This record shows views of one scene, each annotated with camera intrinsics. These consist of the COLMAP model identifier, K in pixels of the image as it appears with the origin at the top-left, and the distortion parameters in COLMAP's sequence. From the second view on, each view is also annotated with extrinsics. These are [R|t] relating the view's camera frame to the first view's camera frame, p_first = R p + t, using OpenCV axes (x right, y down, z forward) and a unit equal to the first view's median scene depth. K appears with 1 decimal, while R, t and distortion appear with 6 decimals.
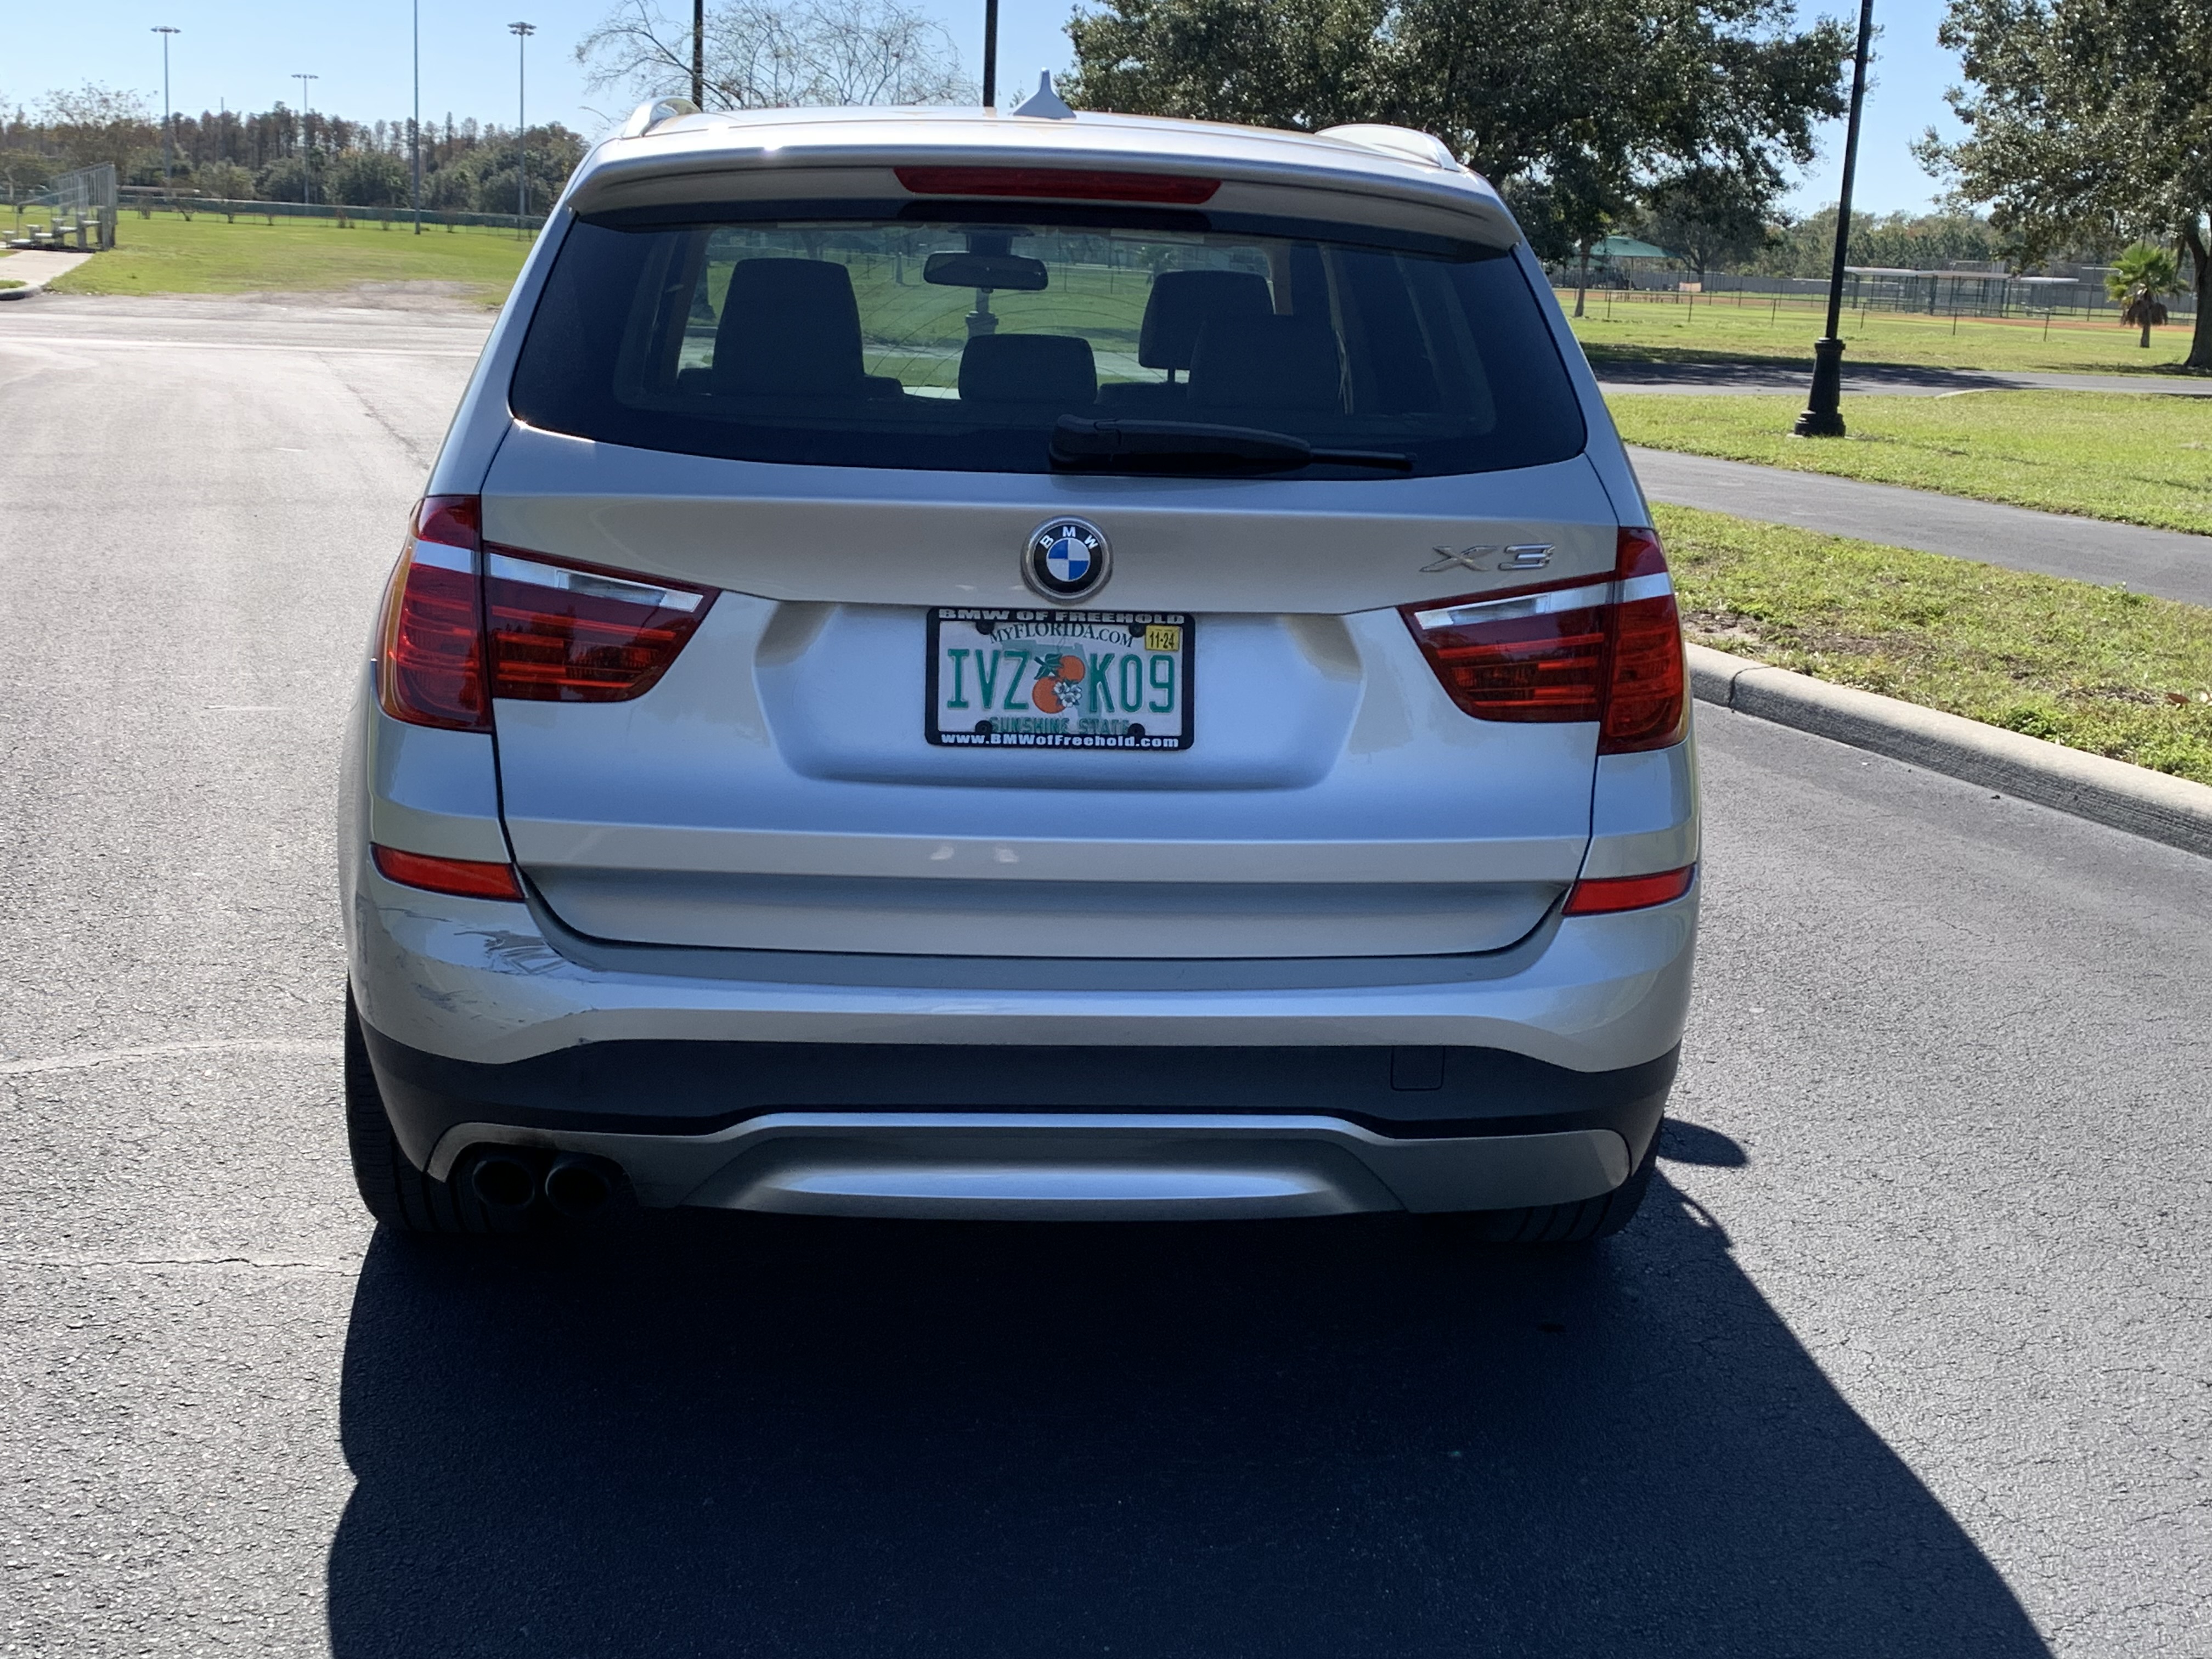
lens RADIAL K [[2653.0, 0, 1106.0], [0, 2653.0, 829.5], [0, 0, 1]] dist [0.168446, -0.505591]
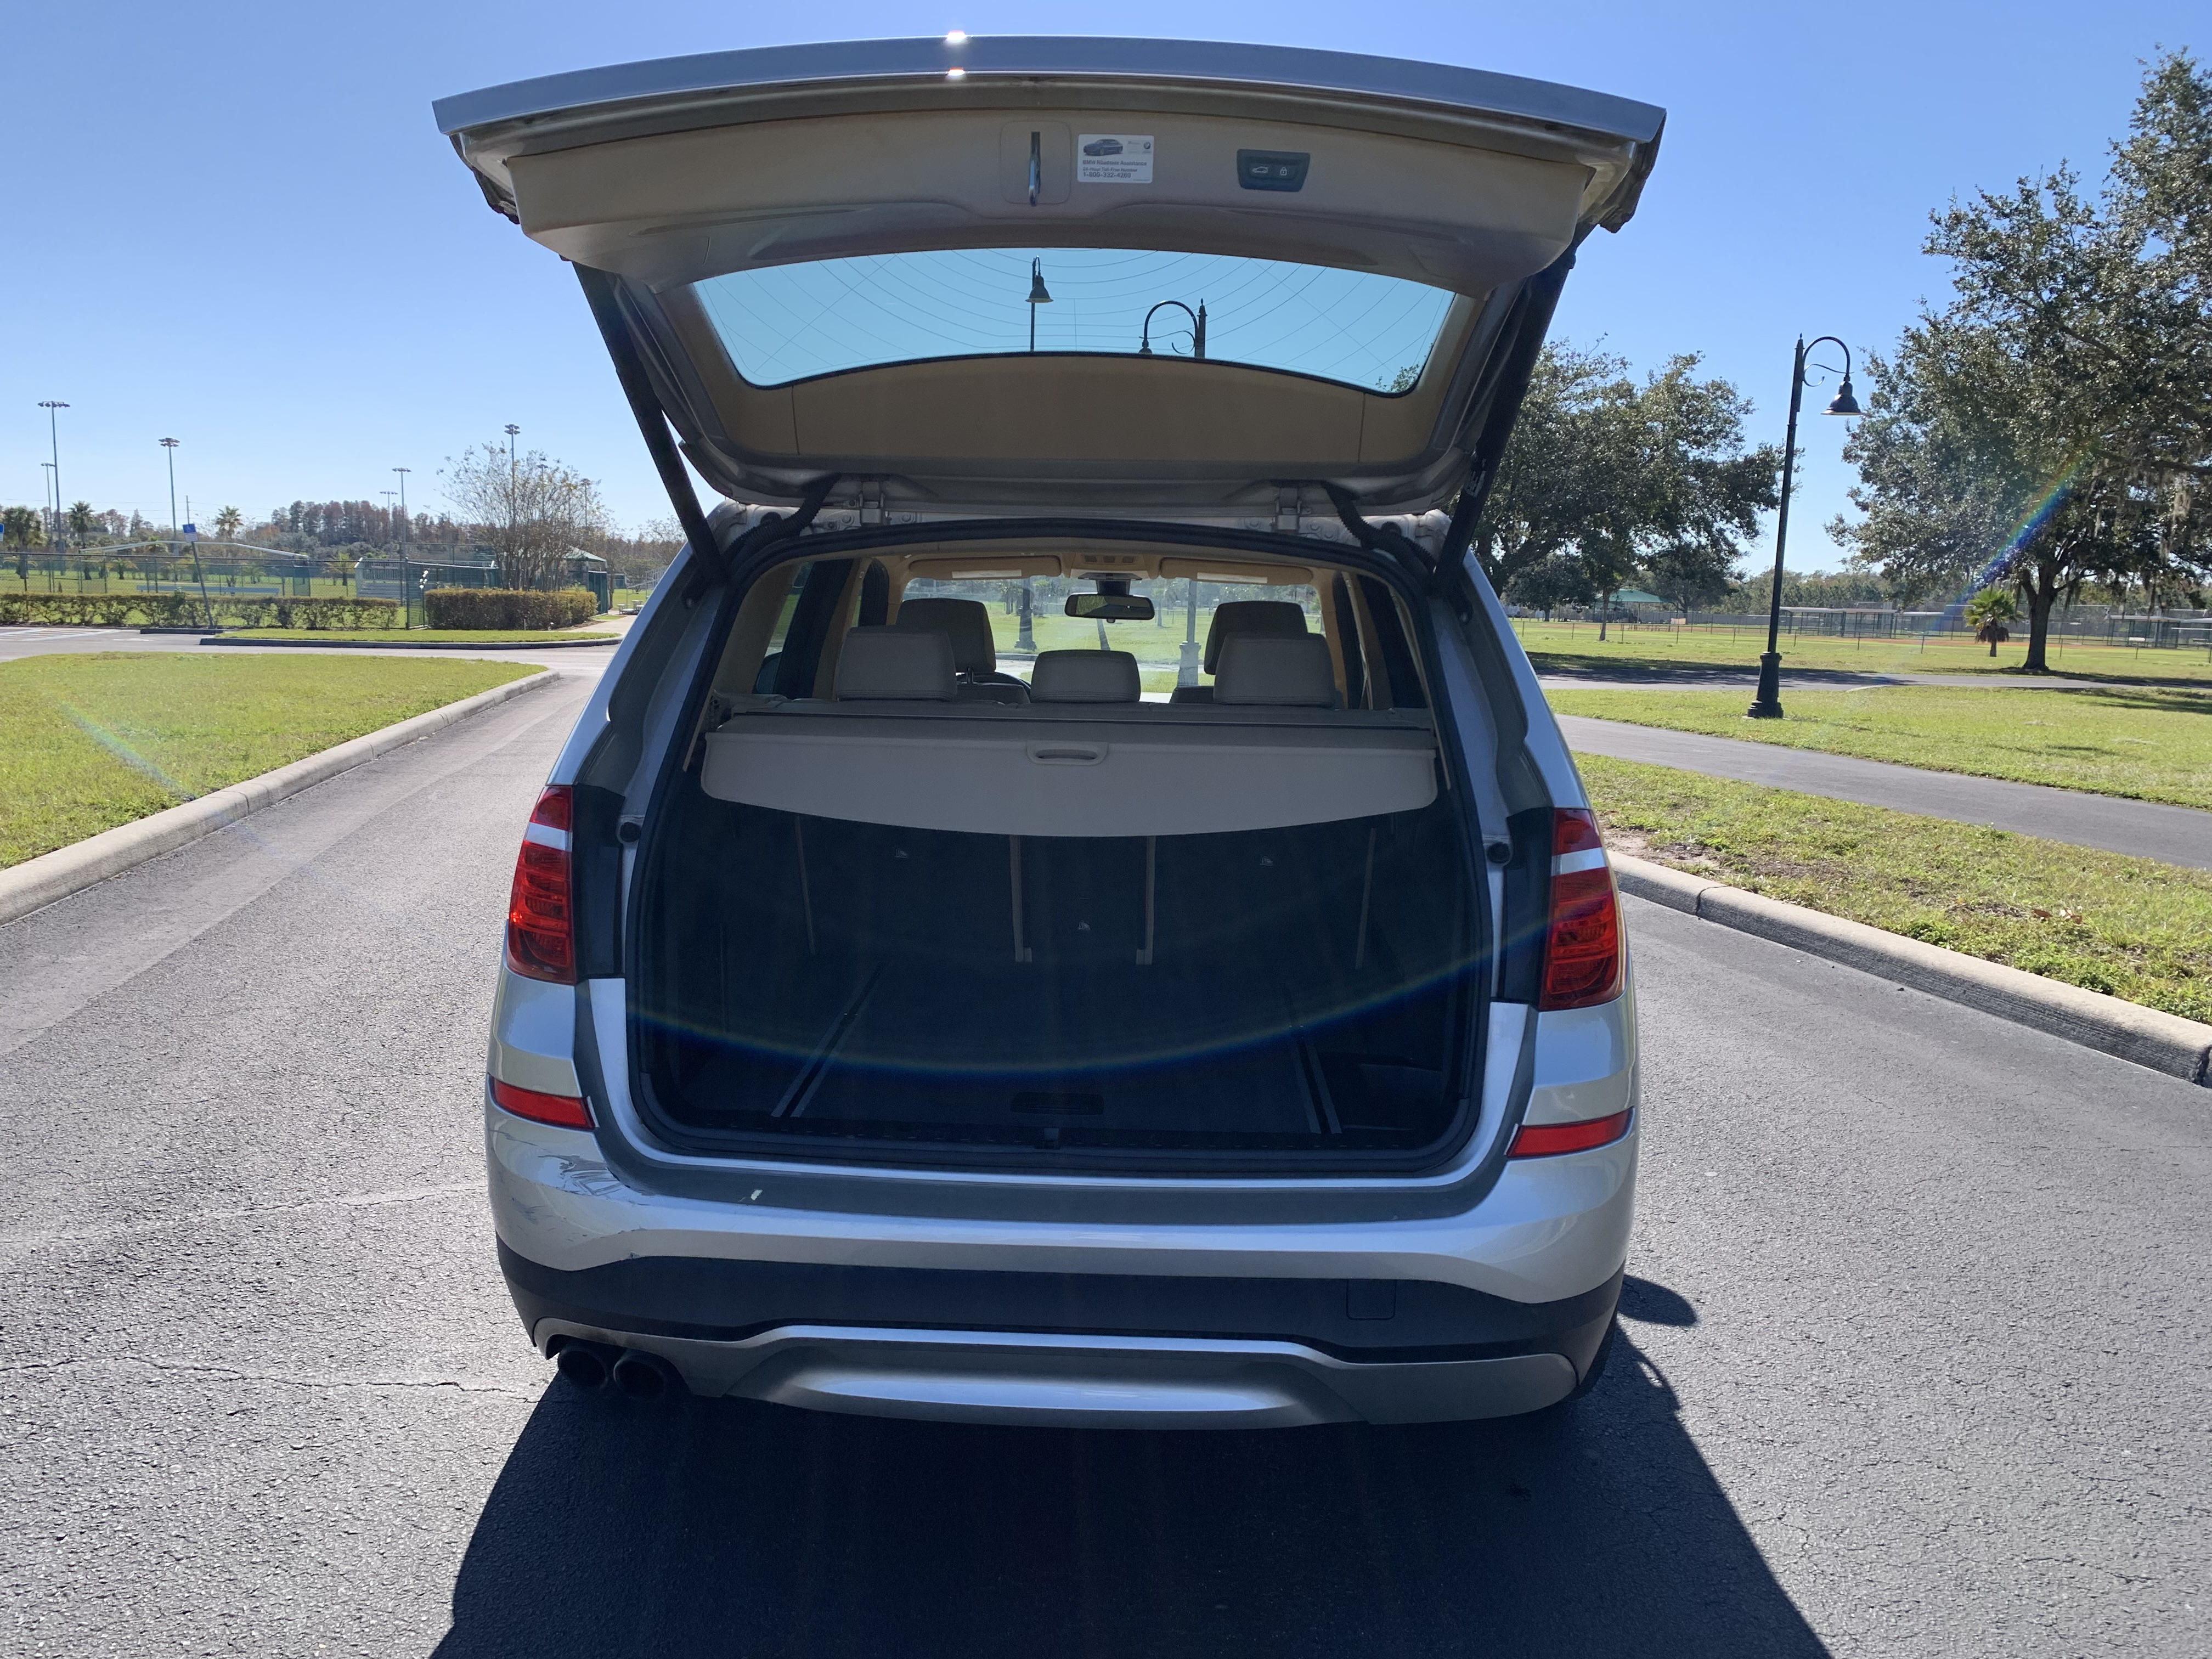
lens RADIAL K [[1703.2, 0, 1086.0], [0, 1703.2, 836.9], [0, 0, 1]] dist [0.008029, 0.008175]
pose [[0.992492, 0.000734, -0.122311, 0.052071], [-0.010226, 0.996979, -0.077000, -0.027344], [0.121885, 0.077673, 0.989500, 0.165661]]
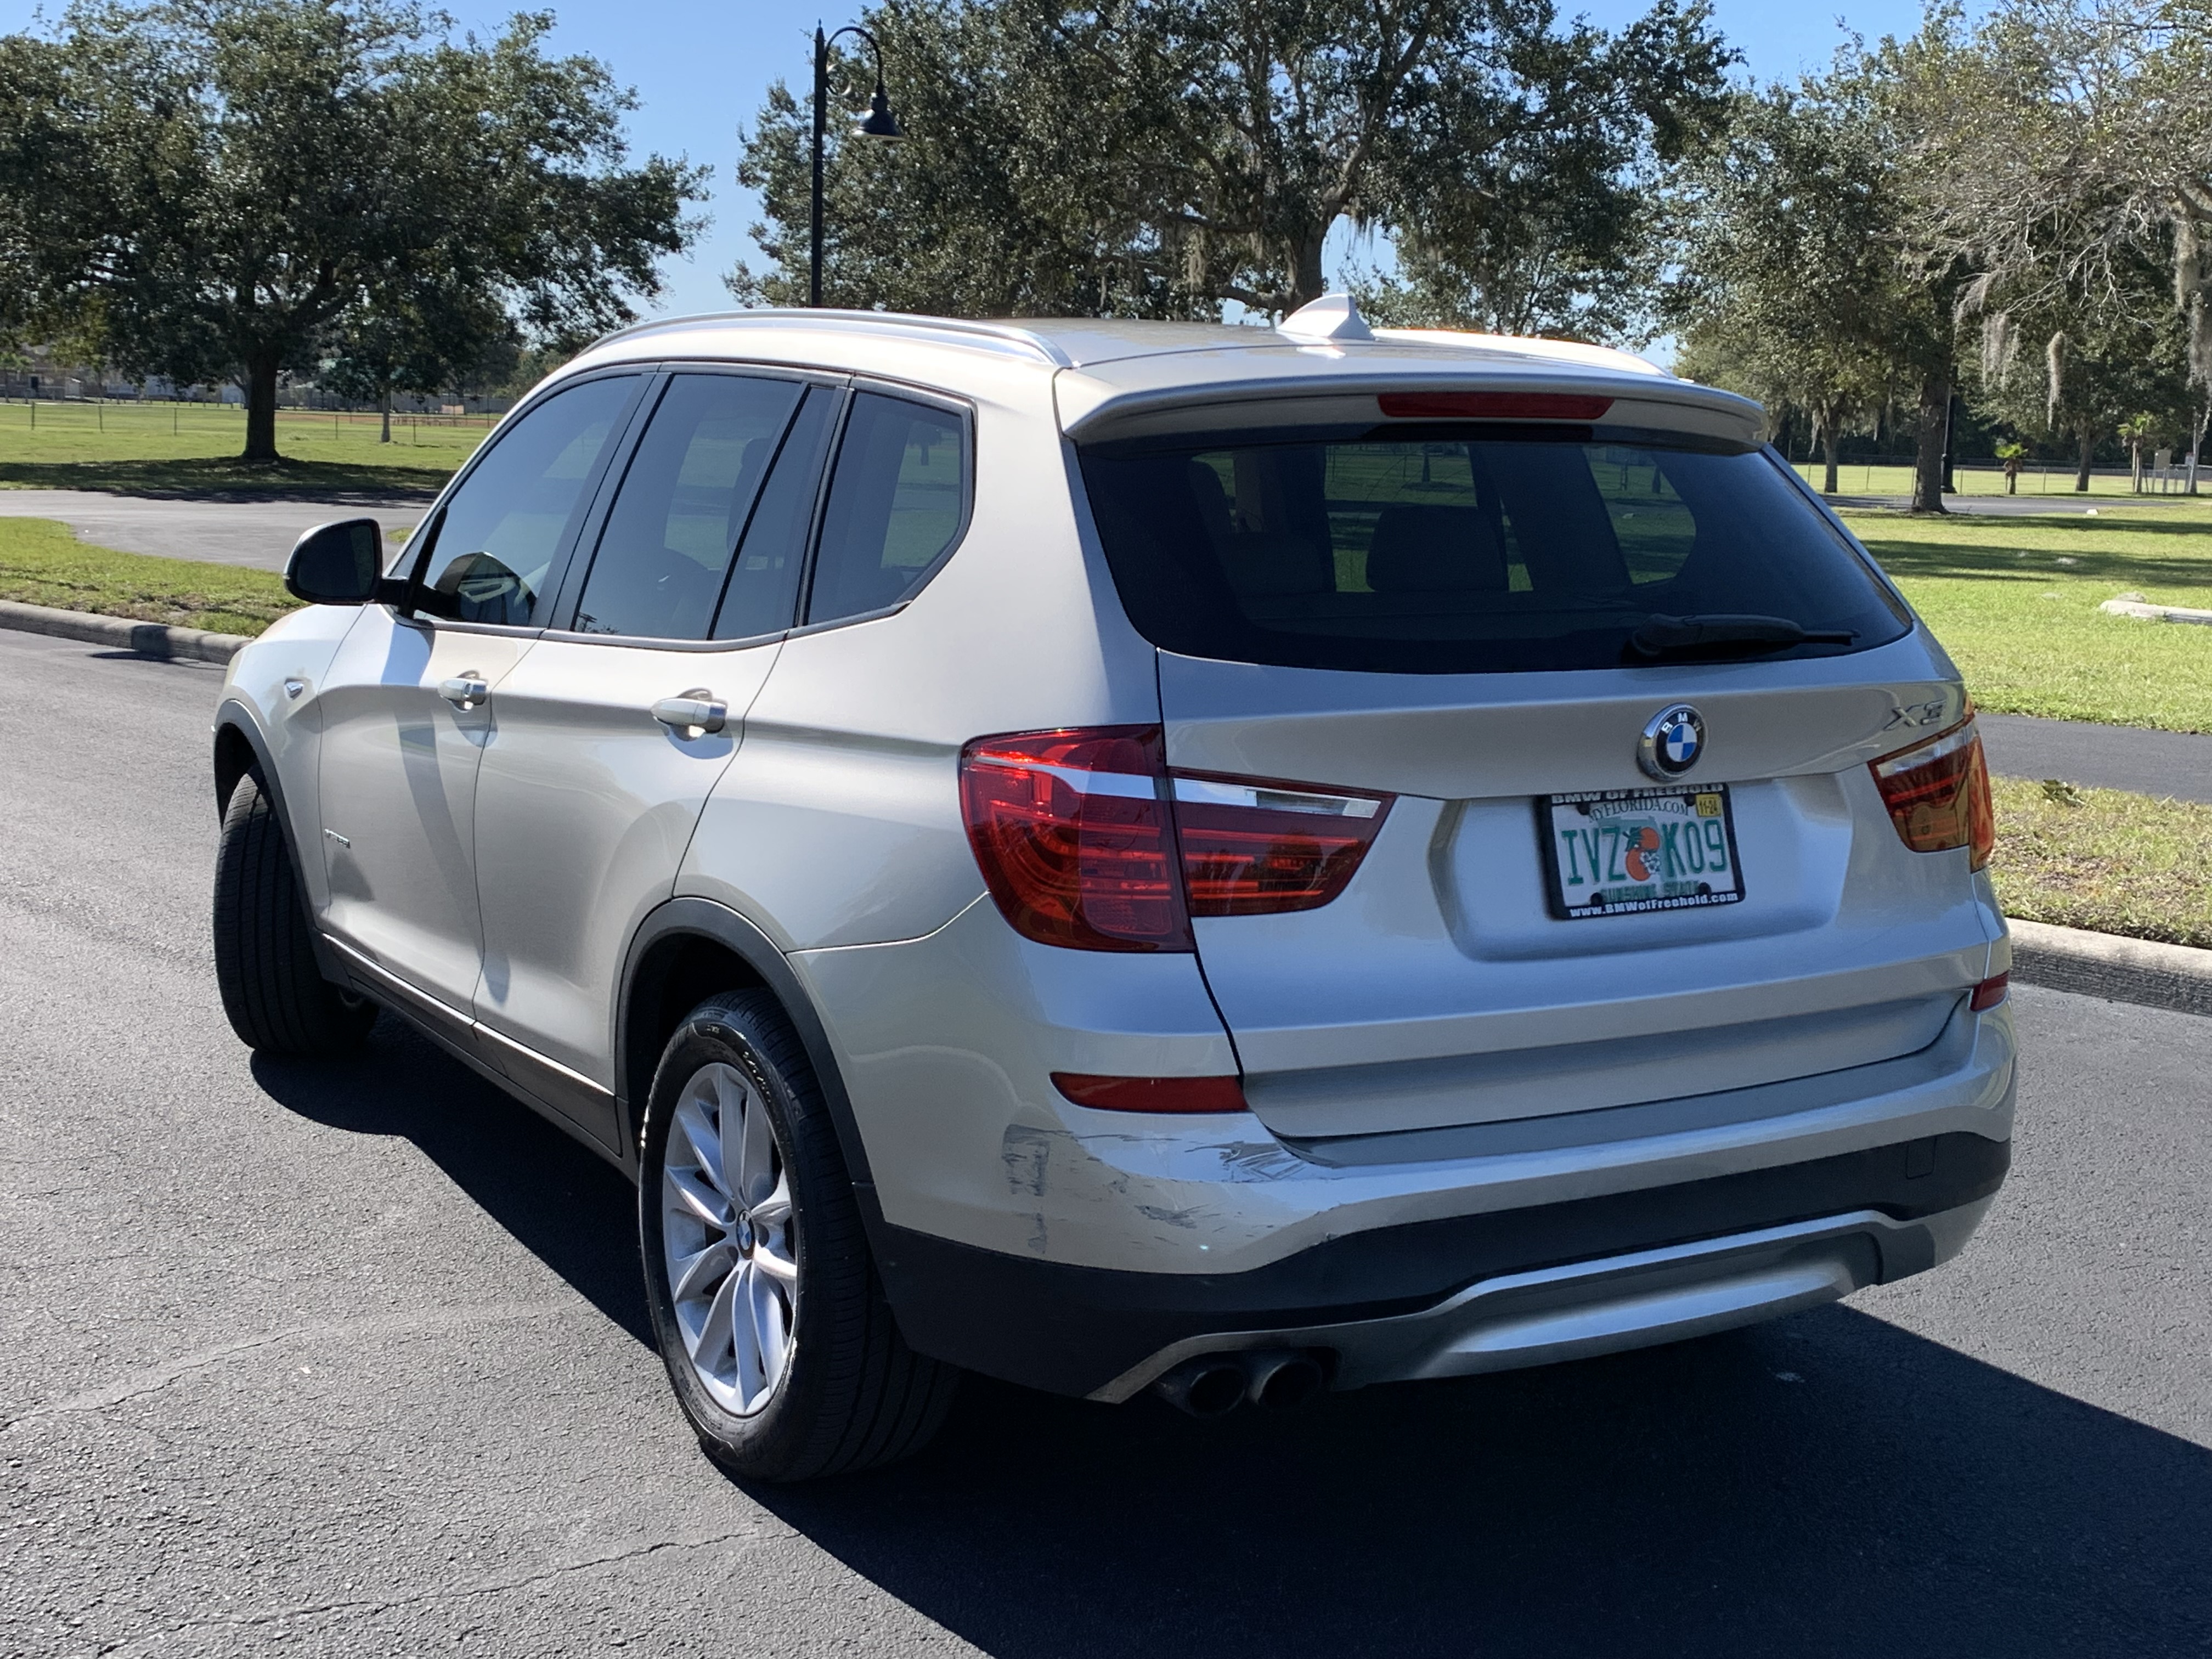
lens RADIAL K [[2653.0, 0, 1106.0], [0, 2653.0, 829.5], [0, 0, 1]] dist [0.168446, -0.505591]
pose [[0.898749, -0.085327, 0.430080, -0.416835], [0.103967, 0.994380, -0.019981, -0.039460], [-0.425958, 0.062672, 0.902569, 0.053658]]
